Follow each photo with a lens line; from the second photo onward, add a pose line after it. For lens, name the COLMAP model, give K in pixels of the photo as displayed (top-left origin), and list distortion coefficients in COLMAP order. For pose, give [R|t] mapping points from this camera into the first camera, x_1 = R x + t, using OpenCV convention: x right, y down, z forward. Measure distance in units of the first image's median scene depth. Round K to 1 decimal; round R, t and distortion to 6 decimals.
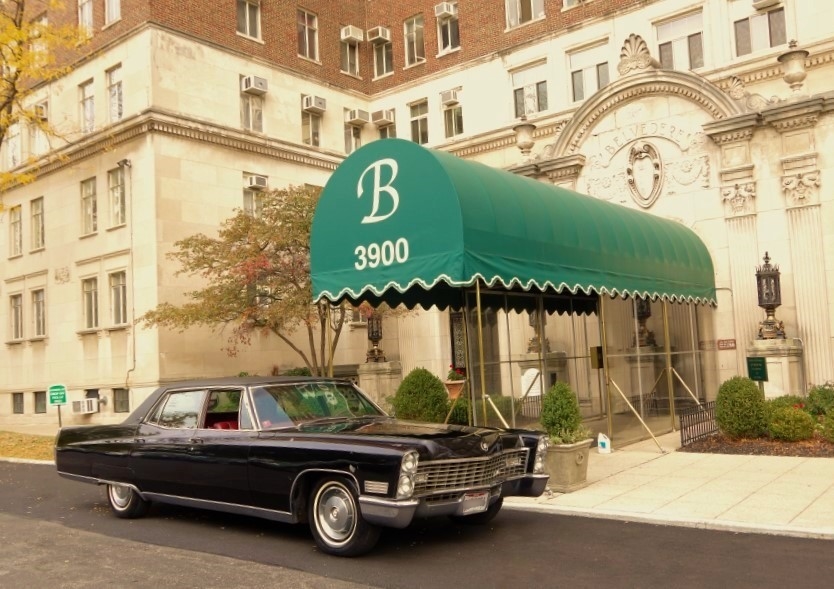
lens RADIAL K [[752.6, 0, 439.7], [0, 752.6, 306.1], [0, 0, 1]] dist [0.005712, 0.011052]
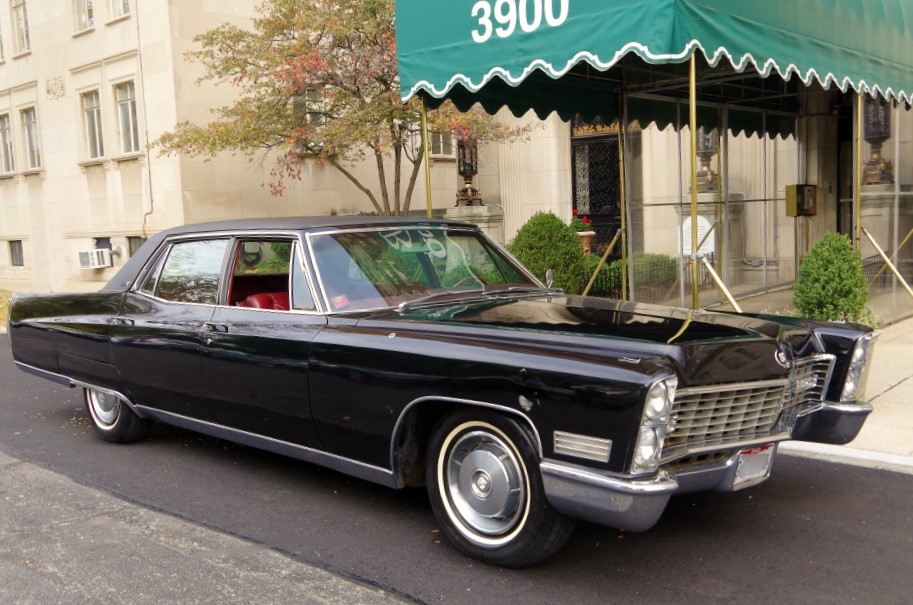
lens RADIAL K [[889.9, 0, 456.5], [0, 889.9, 302.5], [0, 0, 1]] dist [0.013334, -0.002089]
pose [[0.997395, 0.018430, -0.069735, -0.053135], [-0.005922, 0.984465, 0.175483, 0.023206], [0.071886, -0.174613, 0.982010, 0.196642]]
